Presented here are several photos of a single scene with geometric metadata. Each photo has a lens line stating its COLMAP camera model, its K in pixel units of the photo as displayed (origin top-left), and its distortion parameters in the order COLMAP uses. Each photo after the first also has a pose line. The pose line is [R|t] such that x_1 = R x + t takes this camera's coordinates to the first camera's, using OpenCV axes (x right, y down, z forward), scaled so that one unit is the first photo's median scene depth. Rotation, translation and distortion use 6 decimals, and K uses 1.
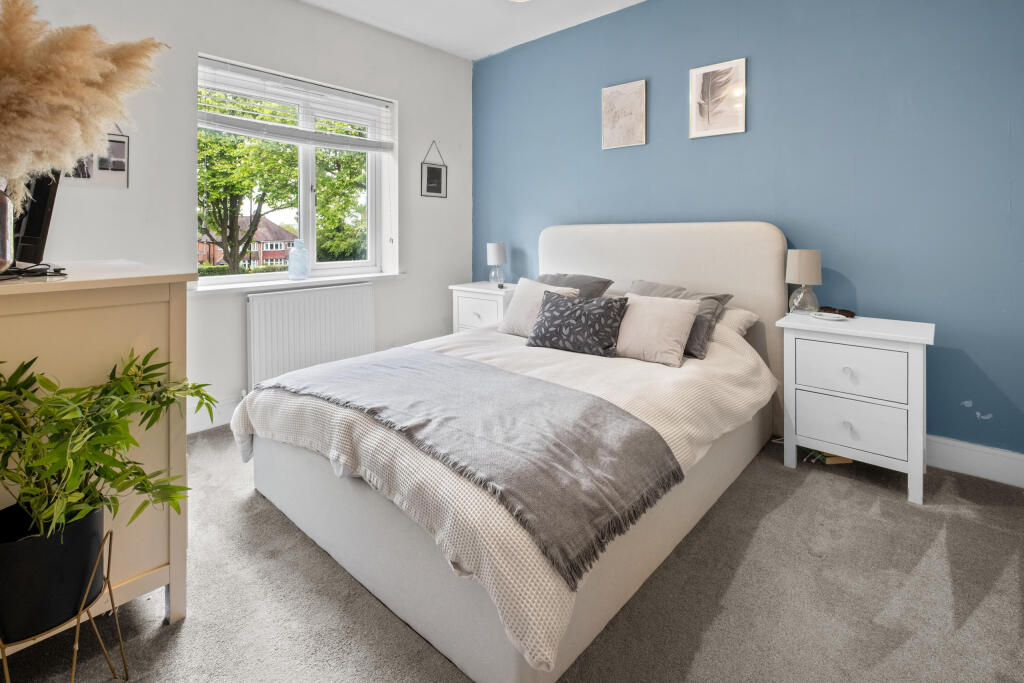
lens RADIAL K [[469.8, 0, 506.3], [0, 469.8, 296.1], [0, 0, 1]] dist [-0.002372, -0.000609]
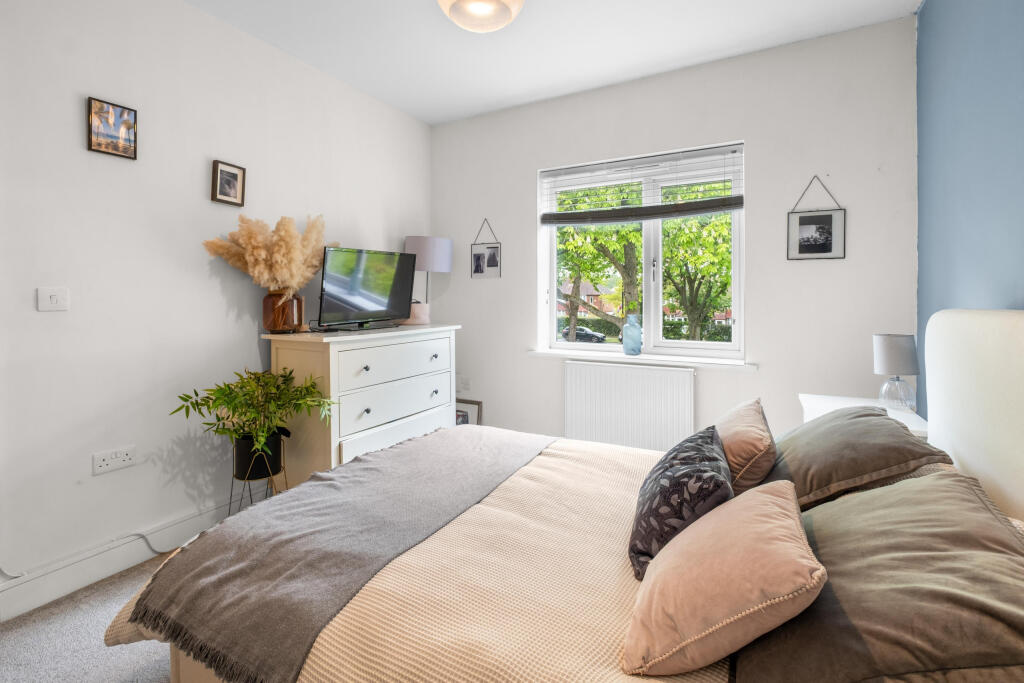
lens RADIAL K [[470.6, 0, 512.0], [0, 470.6, 341.5], [0, 0, 1]] dist [0.001033, 0.000066]
pose [[0.220379, 0.100275, -0.970246, 0.443512], [-0.130131, 0.988832, 0.072639, -0.094782], [0.966695, 0.110251, 0.230967, 0.475281]]
